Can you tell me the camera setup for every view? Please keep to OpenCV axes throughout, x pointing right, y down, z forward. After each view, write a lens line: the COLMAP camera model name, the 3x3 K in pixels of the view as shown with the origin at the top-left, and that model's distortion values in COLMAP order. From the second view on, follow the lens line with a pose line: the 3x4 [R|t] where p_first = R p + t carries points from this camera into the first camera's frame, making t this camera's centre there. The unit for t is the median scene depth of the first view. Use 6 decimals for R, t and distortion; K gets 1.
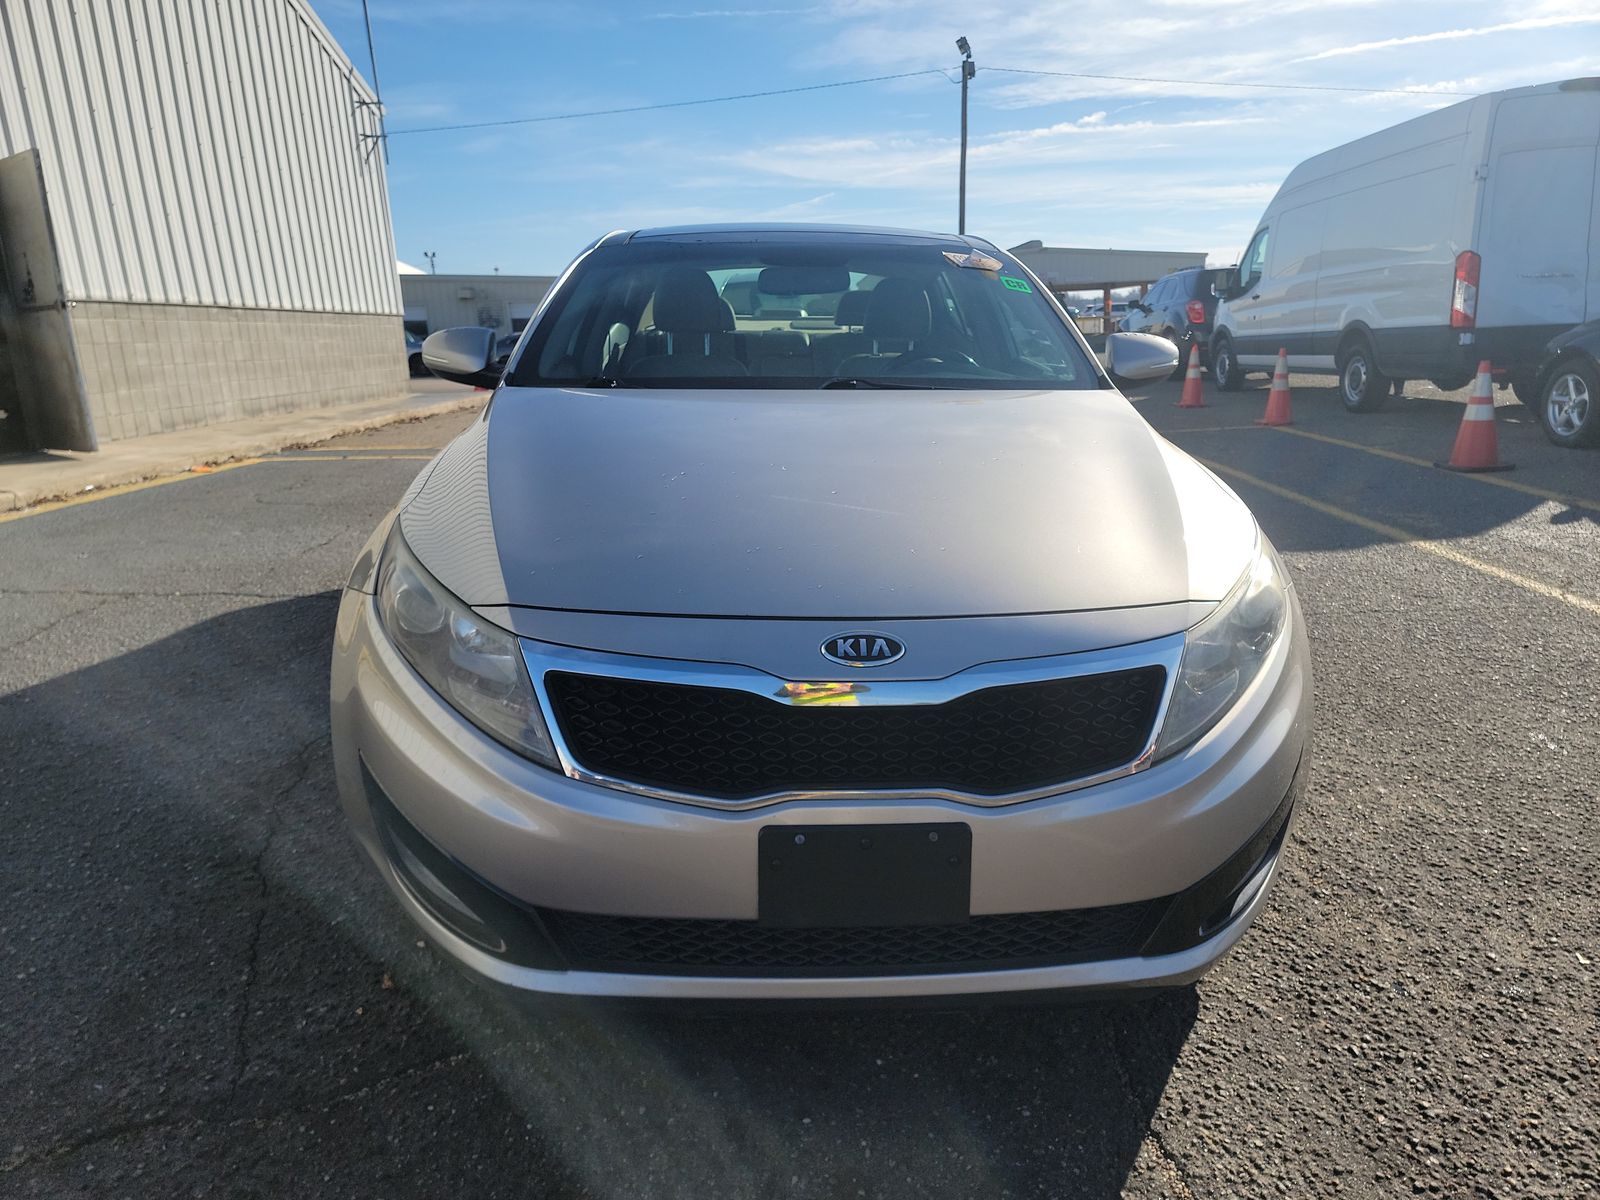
lens RADIAL K [[1109.7, 0, 807.7], [0, 1109.7, 598.1], [0, 0, 1]] dist [0.041674, -0.037544]
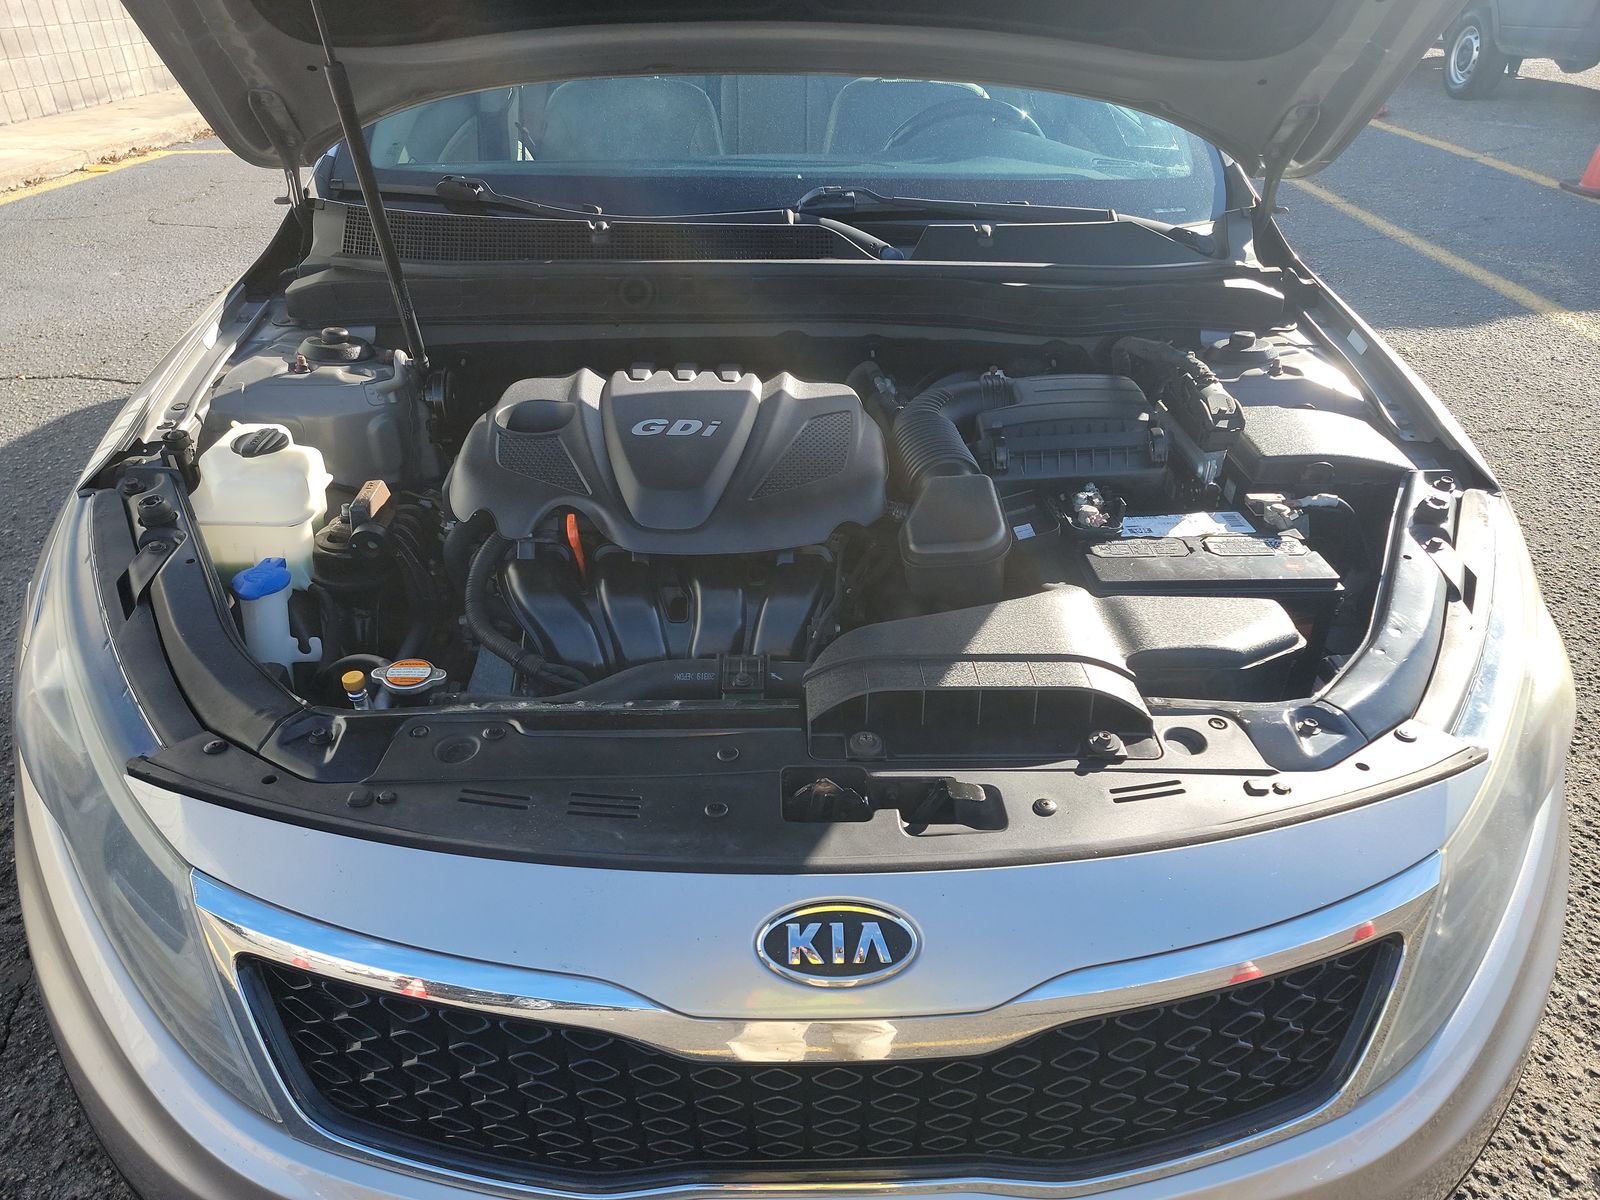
lens RADIAL K [[1109.7, 0, 798.8], [0, 1109.7, 596.9], [0, 0, 1]] dist [0.041674, -0.037544]
pose [[0.999866, 0.013435, -0.009362, 0.007642], [-0.010309, 0.960659, 0.277541, -0.055691], [0.012723, -0.277407, 0.960668, 0.120432]]
